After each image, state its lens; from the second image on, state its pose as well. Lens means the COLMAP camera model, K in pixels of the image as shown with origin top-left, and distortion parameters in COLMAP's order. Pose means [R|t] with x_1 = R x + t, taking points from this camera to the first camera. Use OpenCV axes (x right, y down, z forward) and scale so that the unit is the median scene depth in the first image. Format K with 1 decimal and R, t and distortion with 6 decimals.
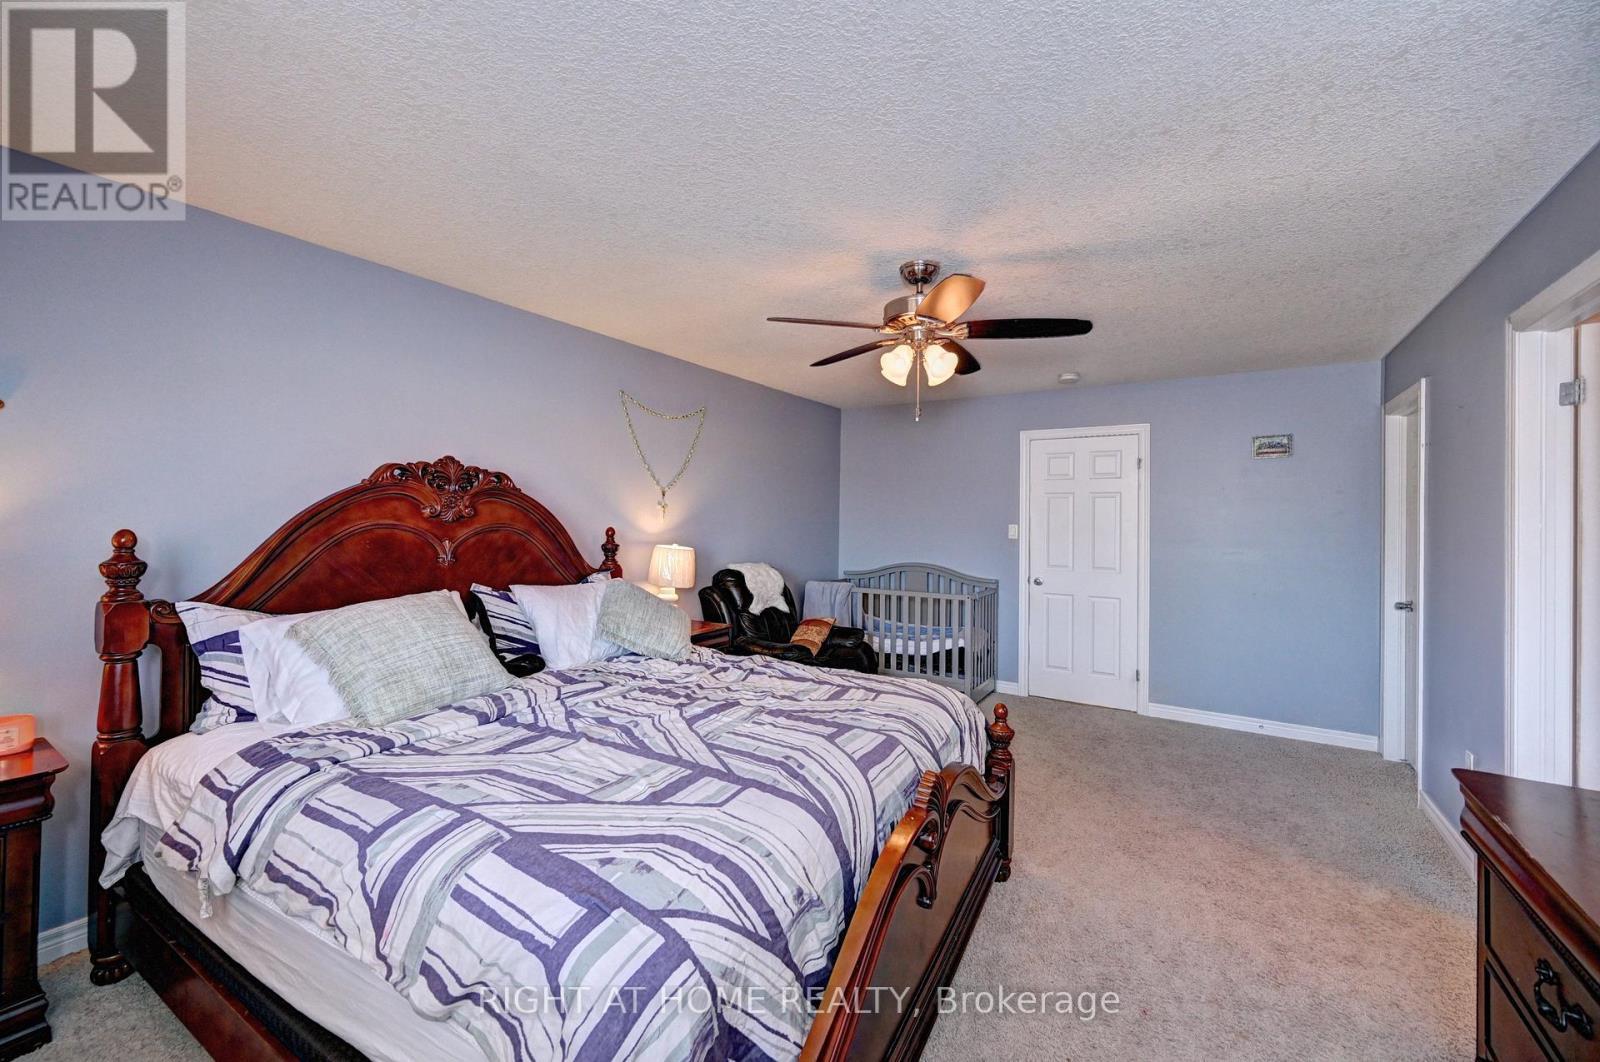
lens RADIAL K [[641.0, 0, 804.5], [0, 641.0, 524.0], [0, 0, 1]] dist [-0.000917, -0.000045]
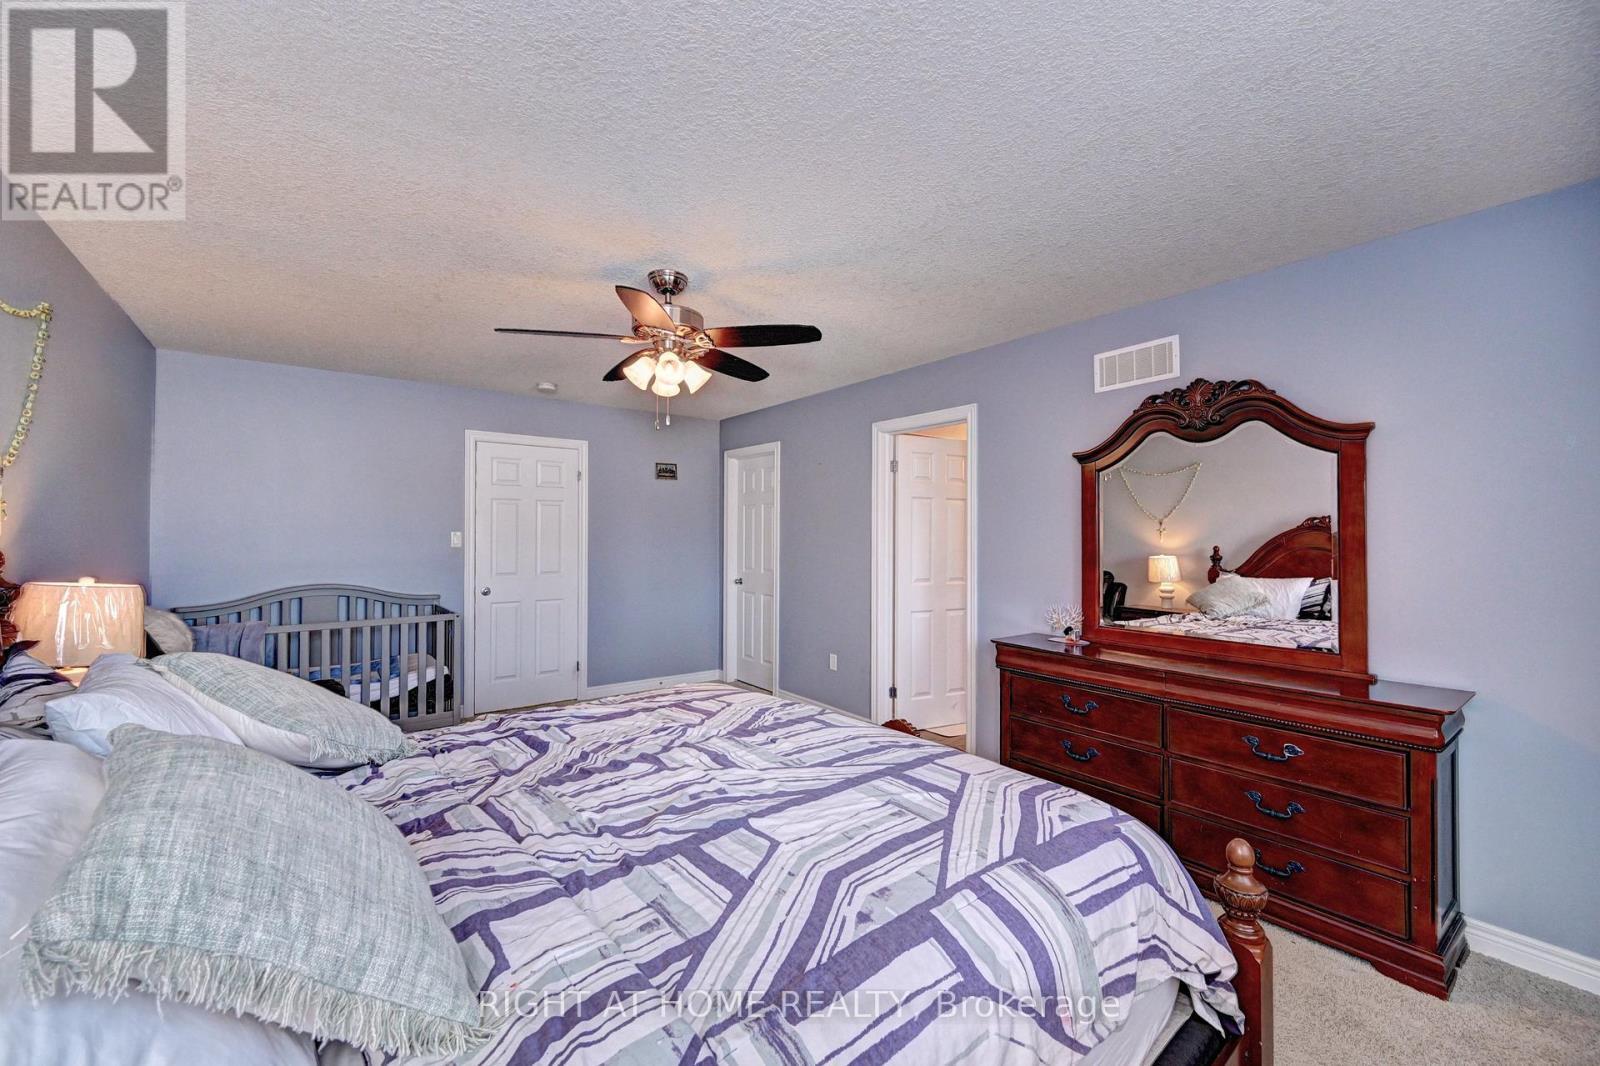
lens RADIAL K [[635.5, 0, 800.3], [0, 635.5, 538.6], [0, 0, 1]] dist [-0.000064, 0.000014]
pose [[0.345809, -0.019483, 0.938102, -0.997790], [0.004078, 0.999806, 0.019261, -0.013344], [-0.938296, -0.002835, 0.345822, 0.664484]]
